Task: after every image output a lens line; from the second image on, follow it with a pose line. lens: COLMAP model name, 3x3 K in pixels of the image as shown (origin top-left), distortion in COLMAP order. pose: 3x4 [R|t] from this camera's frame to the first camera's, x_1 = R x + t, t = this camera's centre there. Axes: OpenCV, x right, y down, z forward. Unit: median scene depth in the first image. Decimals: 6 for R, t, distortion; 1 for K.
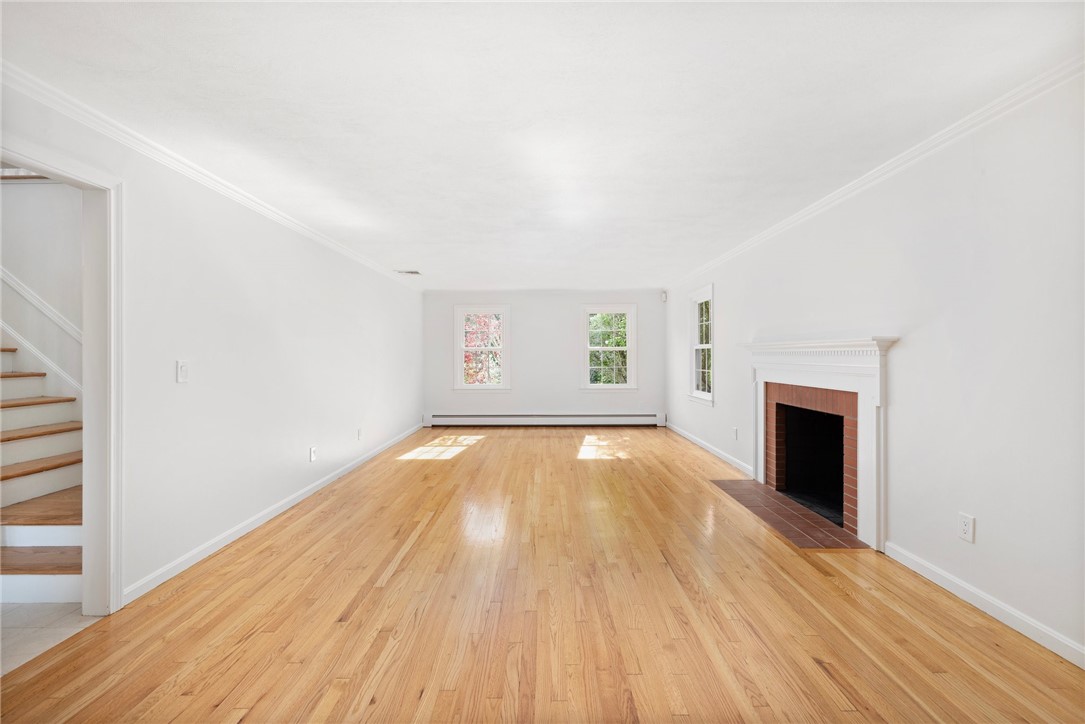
lens RADIAL K [[456.0, 0, 539.0], [0, 456.0, 360.9], [0, 0, 1]] dist [0.002000, 0.000693]
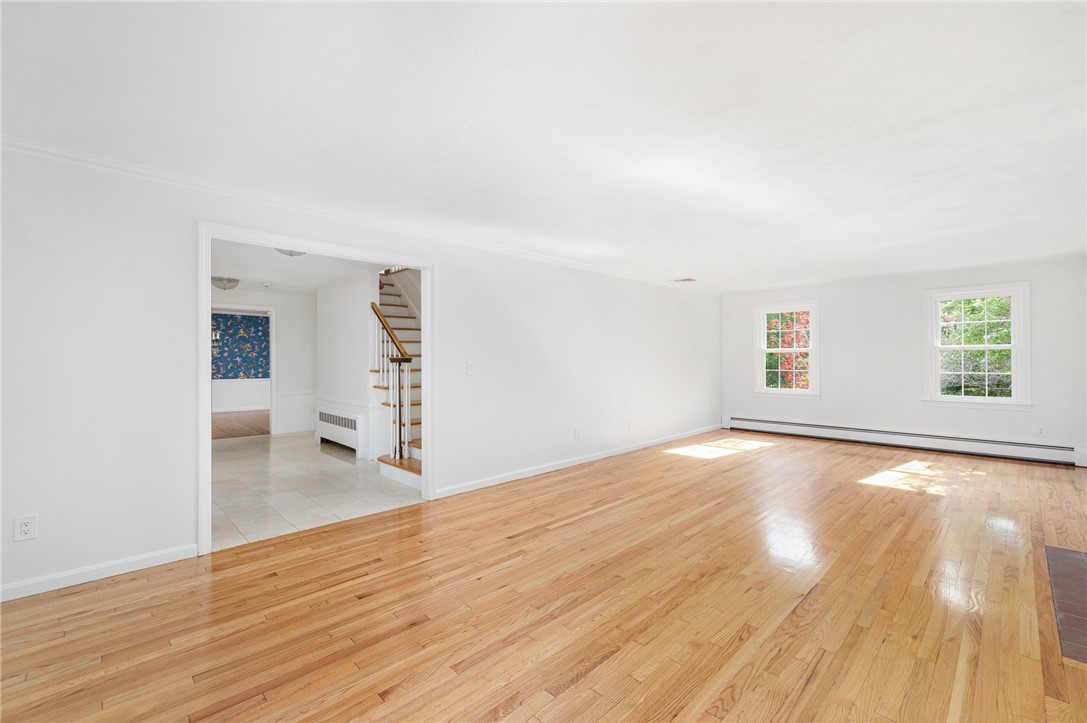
lens RADIAL K [[456.8, 0, 546.2], [0, 456.8, 360.7], [0, 0, 1]] dist [0.002000, 0.000693]
pose [[0.710676, 0.003079, -0.703513, 0.544359], [-0.006071, 0.999980, -0.001757, -0.000993], [0.703493, 0.005519, 0.710680, 0.026413]]
